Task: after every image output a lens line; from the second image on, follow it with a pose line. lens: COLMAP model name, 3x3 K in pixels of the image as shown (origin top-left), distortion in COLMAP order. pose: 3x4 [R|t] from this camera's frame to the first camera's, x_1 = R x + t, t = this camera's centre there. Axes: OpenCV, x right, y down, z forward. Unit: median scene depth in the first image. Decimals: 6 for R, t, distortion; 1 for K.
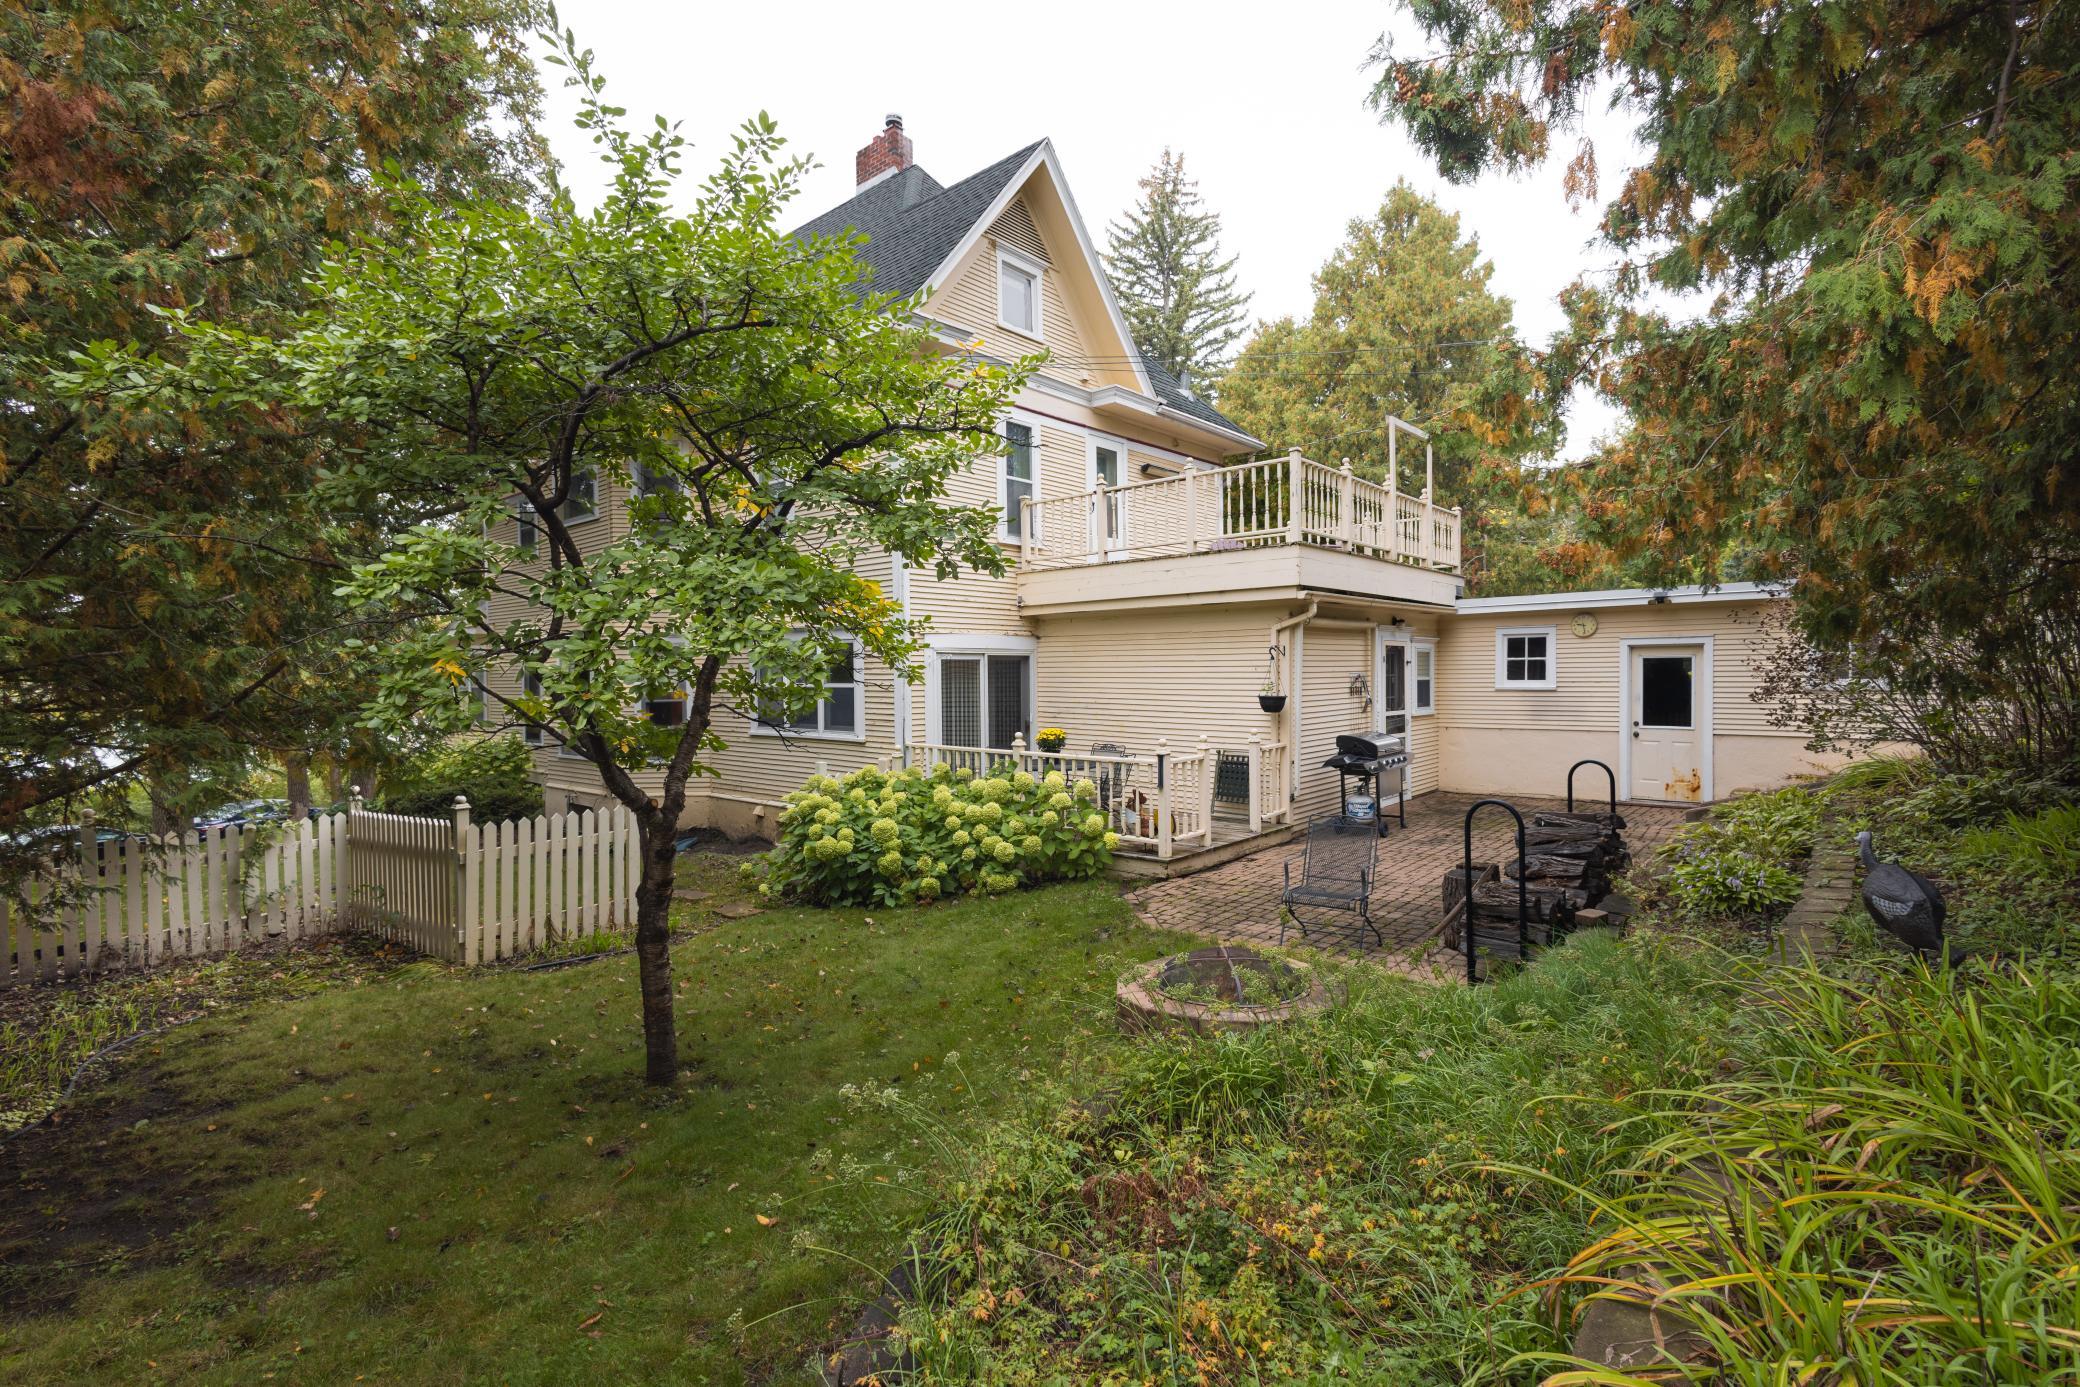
lens RADIAL K [[955.9, 0, 1041.9], [0, 955.9, 699.2], [0, 0, 1]] dist [0.002025, 0.000116]
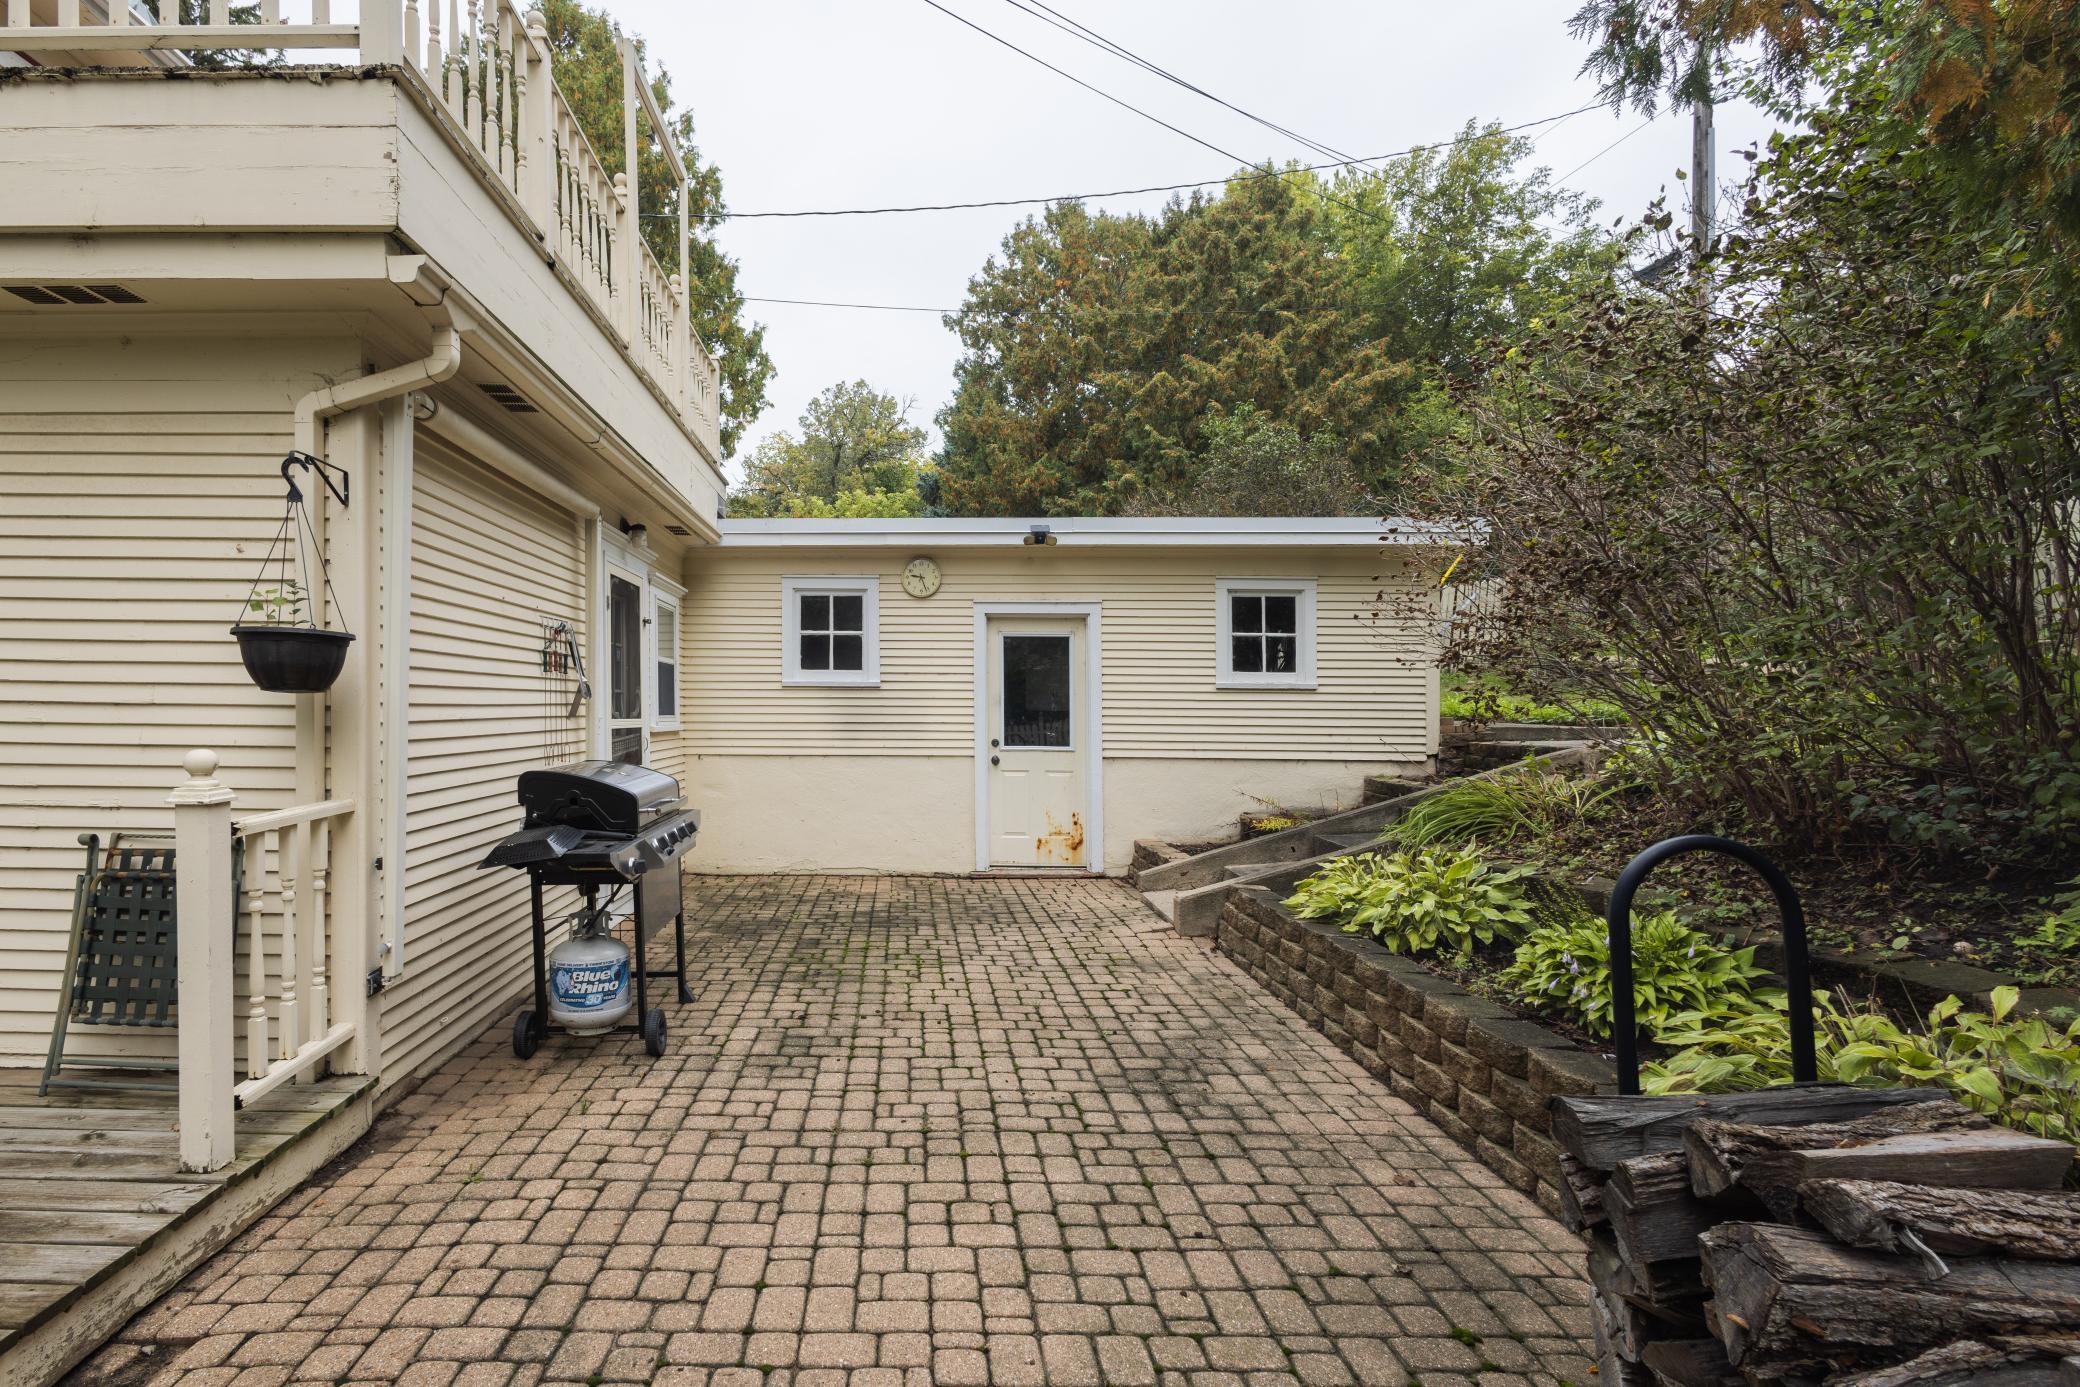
lens RADIAL K [[1359.1, 0, 1040.6], [0, 1359.1, 712.8], [0, 0, 1]] dist [0.008633, -0.000465]
pose [[0.767077, 0.002100, 0.641552, 0.093787], [0.003810, 0.999962, -0.007829, 0.014346], [-0.641544, 0.008450, 0.767039, 0.342491]]
